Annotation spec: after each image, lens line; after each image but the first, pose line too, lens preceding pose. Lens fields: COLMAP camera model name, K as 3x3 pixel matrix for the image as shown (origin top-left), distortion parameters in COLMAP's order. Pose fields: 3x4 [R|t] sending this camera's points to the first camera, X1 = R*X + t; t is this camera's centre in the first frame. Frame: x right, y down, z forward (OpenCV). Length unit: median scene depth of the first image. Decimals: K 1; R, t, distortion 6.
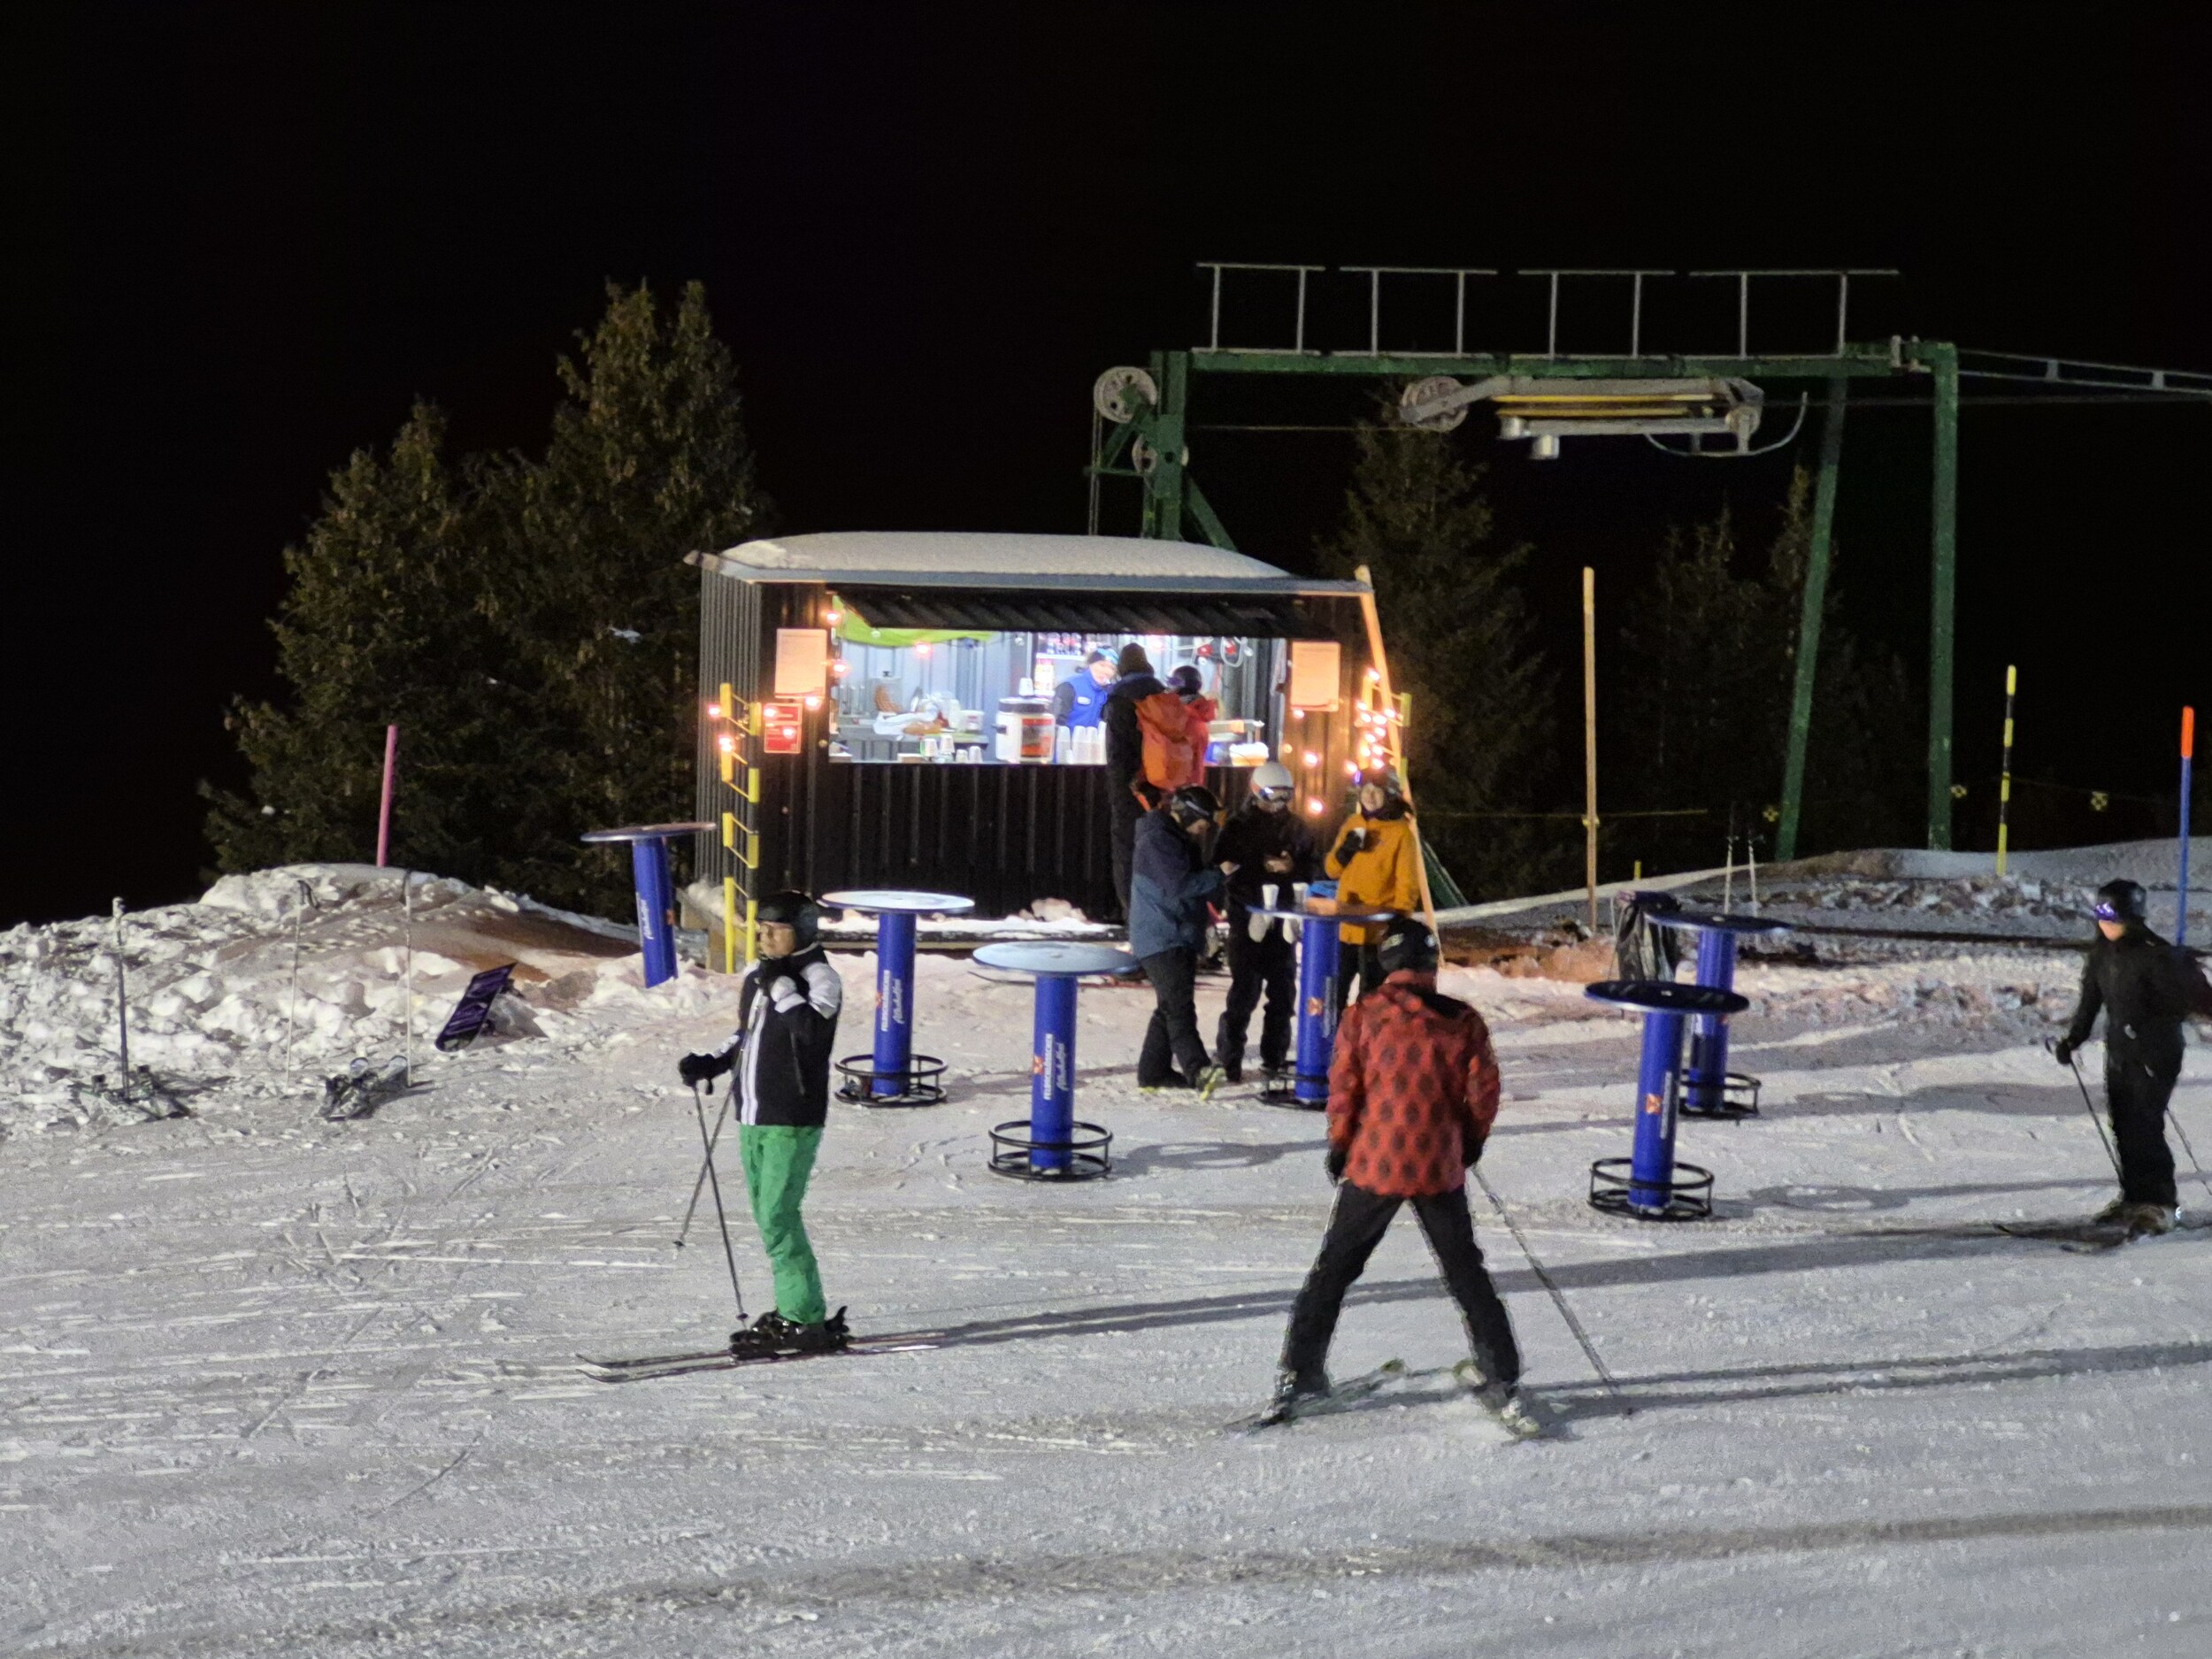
lens RADIAL K [[4830.8, 0, 1106.0], [0, 4830.8, 829.5], [0, 0, 1]] dist [0.120856, 0.643453]
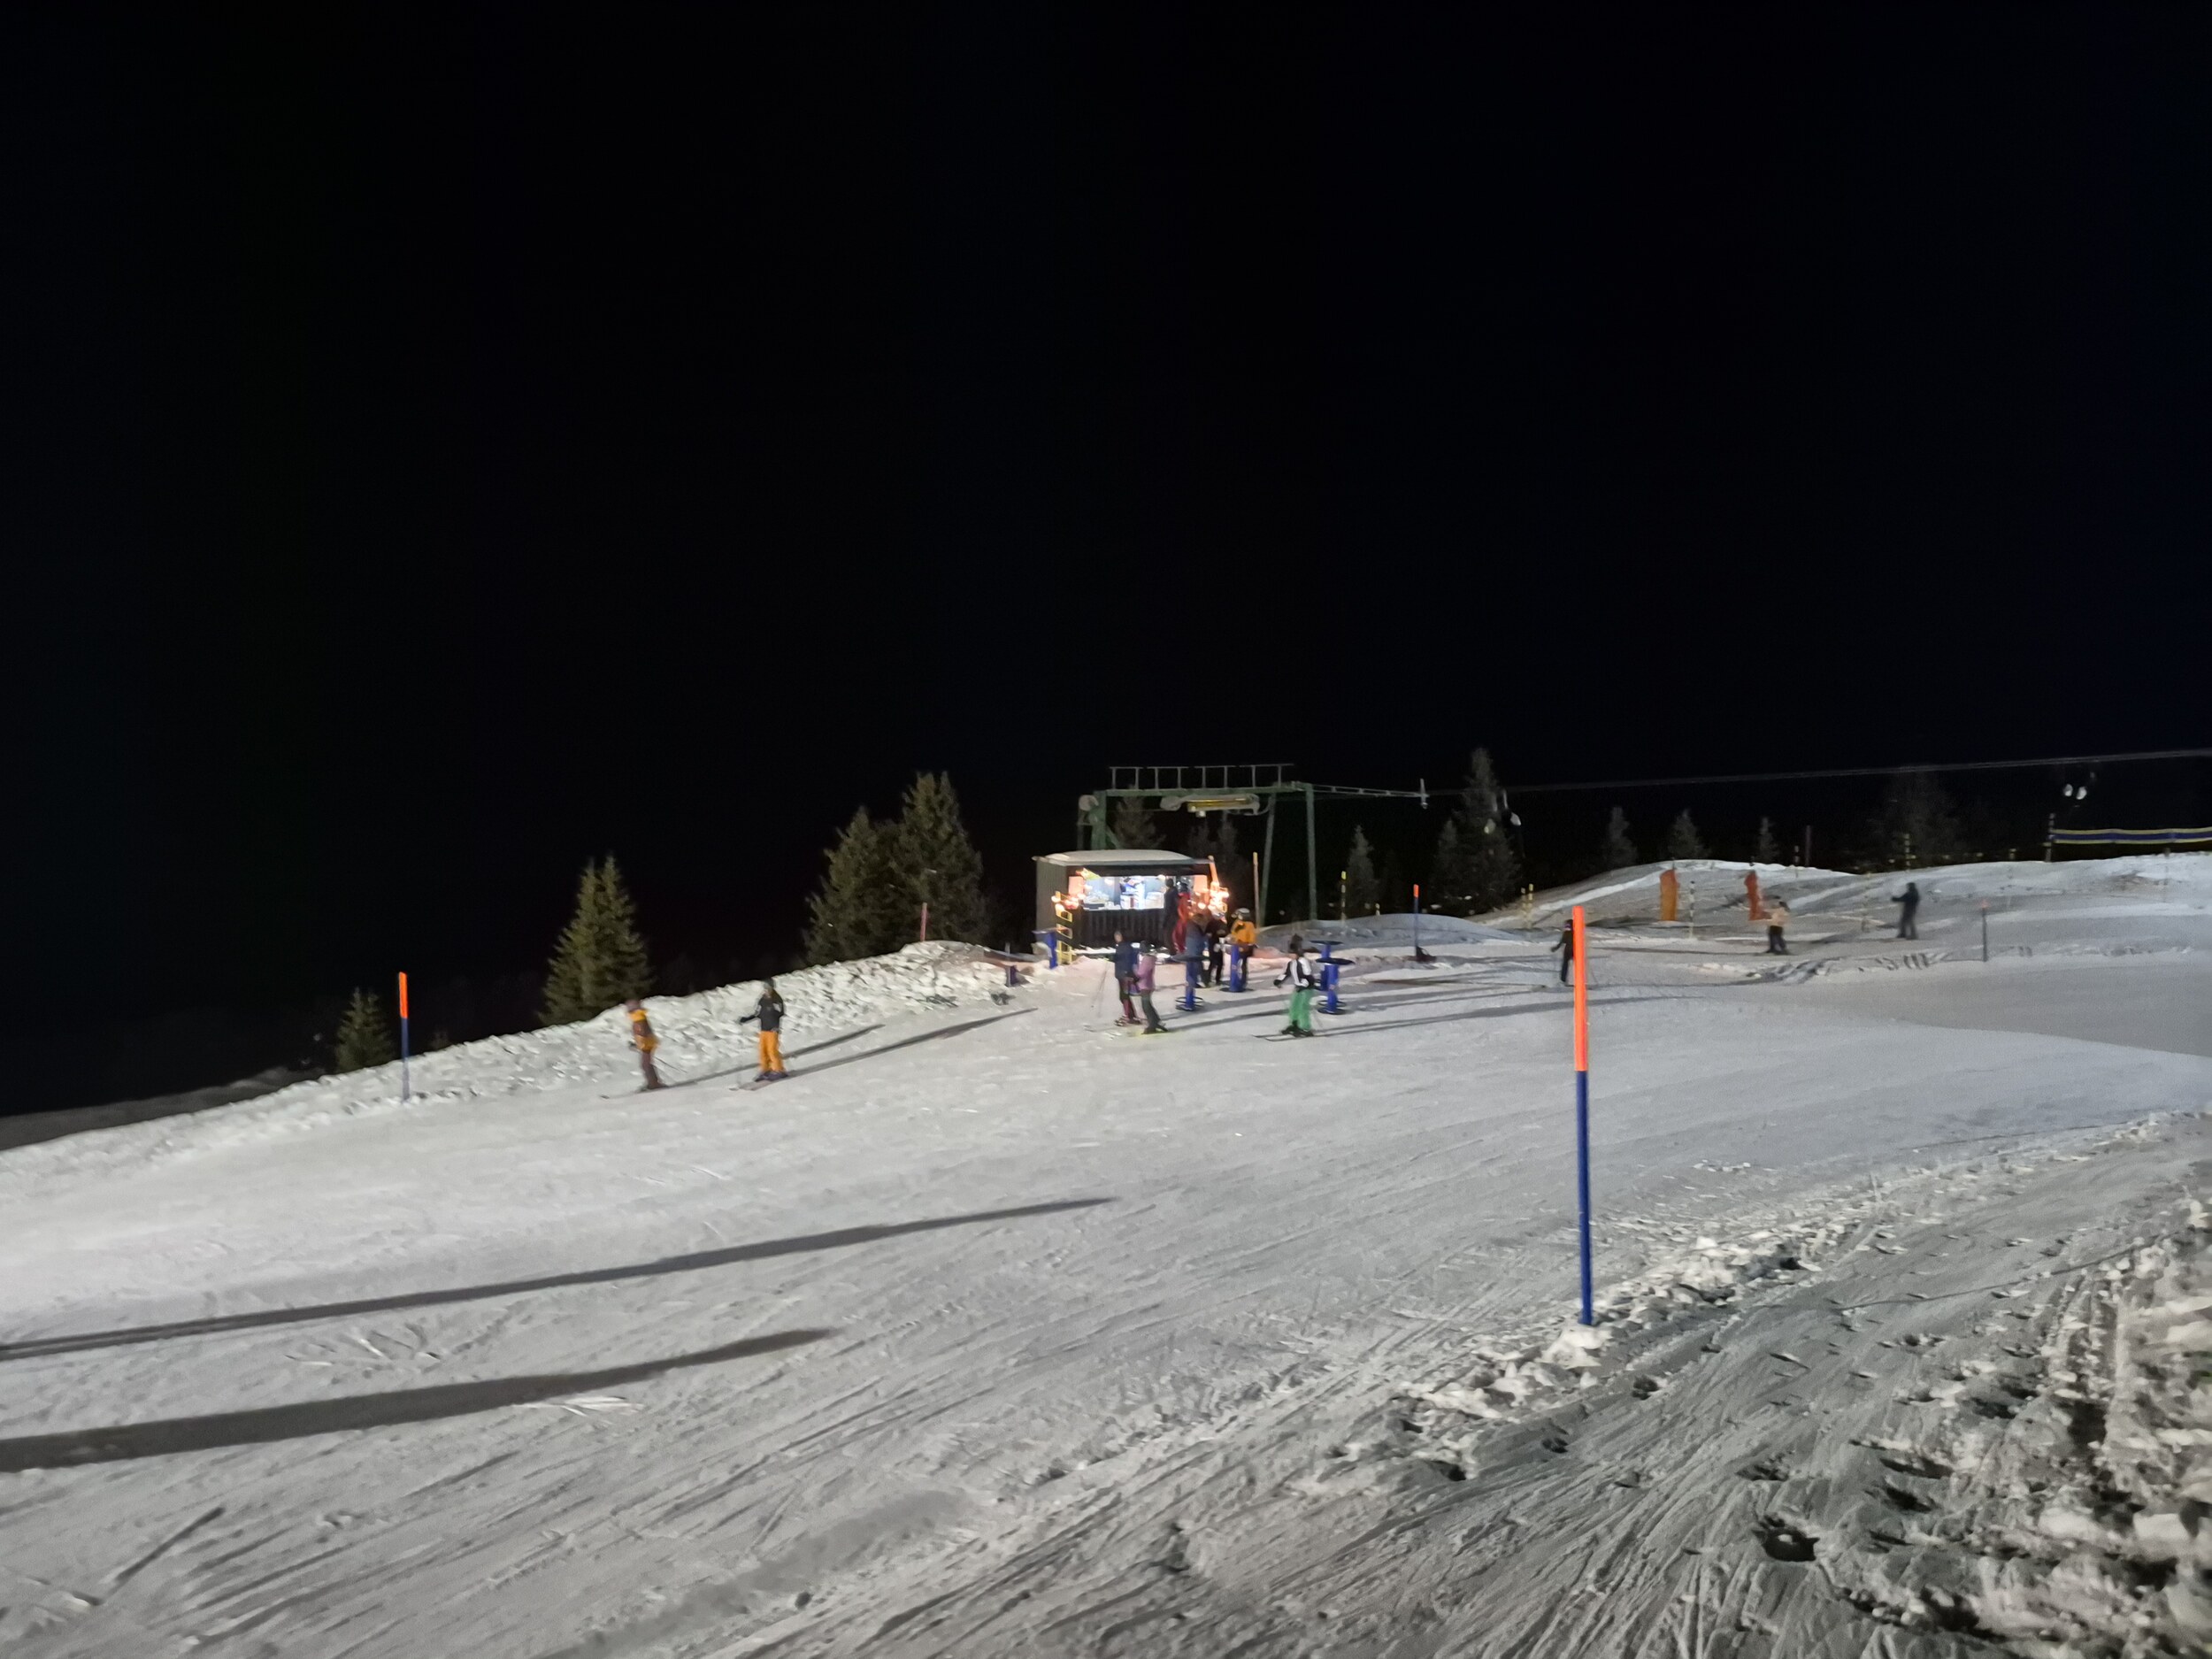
lens RADIAL K [[1489.7, 0, 1106.0], [0, 1489.7, 829.5], [0, 0, 1]] dist [-0.000549, 0.000492]
pose [[0.995953, -0.031189, 0.084296, -0.078031], [0.036049, 0.997737, -0.056751, -0.005827], [-0.082335, 0.059560, 0.994823, -0.117217]]
